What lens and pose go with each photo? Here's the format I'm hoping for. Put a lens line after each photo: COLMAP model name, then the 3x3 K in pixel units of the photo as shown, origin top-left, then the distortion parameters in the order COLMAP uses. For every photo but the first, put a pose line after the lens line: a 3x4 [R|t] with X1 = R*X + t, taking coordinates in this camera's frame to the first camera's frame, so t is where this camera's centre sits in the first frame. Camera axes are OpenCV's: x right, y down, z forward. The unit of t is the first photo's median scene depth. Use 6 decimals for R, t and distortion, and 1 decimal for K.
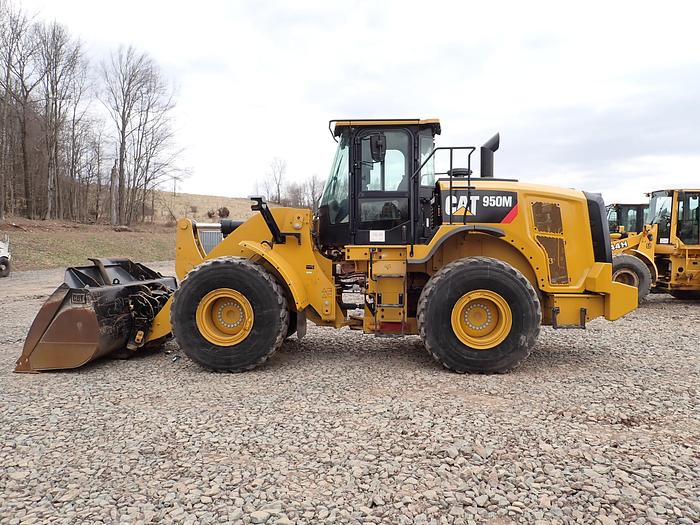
lens RADIAL K [[521.4, 0, 352.0], [0, 521.4, 263.7], [0, 0, 1]] dist [0.005333, 0.002020]
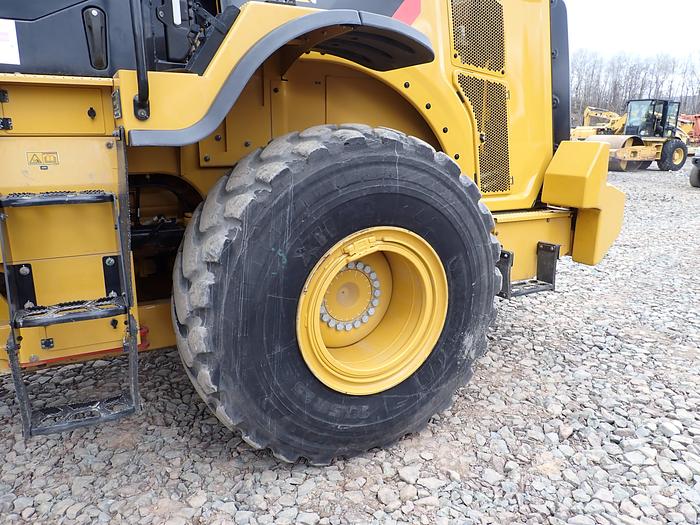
lens RADIAL K [[521.4, 0, 352.0], [0, 521.4, 263.7], [0, 0, 1]] dist [0.005333, 0.002020]
pose [[0.846363, -0.124167, 0.517931, 0.056677], [0.010633, 0.976191, 0.216654, 0.001308], [-0.532501, -0.177861, 0.827532, 0.684474]]
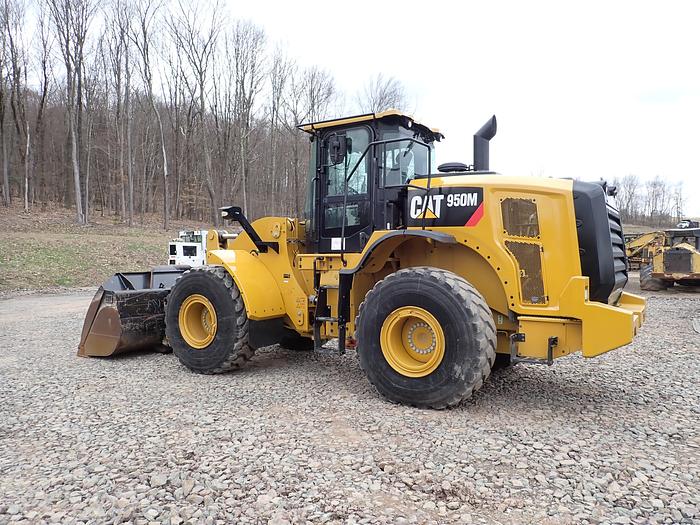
lens RADIAL K [[521.4, 0, 352.0], [0, 521.4, 263.7], [0, 0, 1]] dist [0.005333, 0.002020]
pose [[0.879811, 0.005609, -0.475290, 0.526014], [-0.013105, 0.999836, -0.012459, -0.006518], [0.475142, 0.017191, 0.879741, 0.198967]]
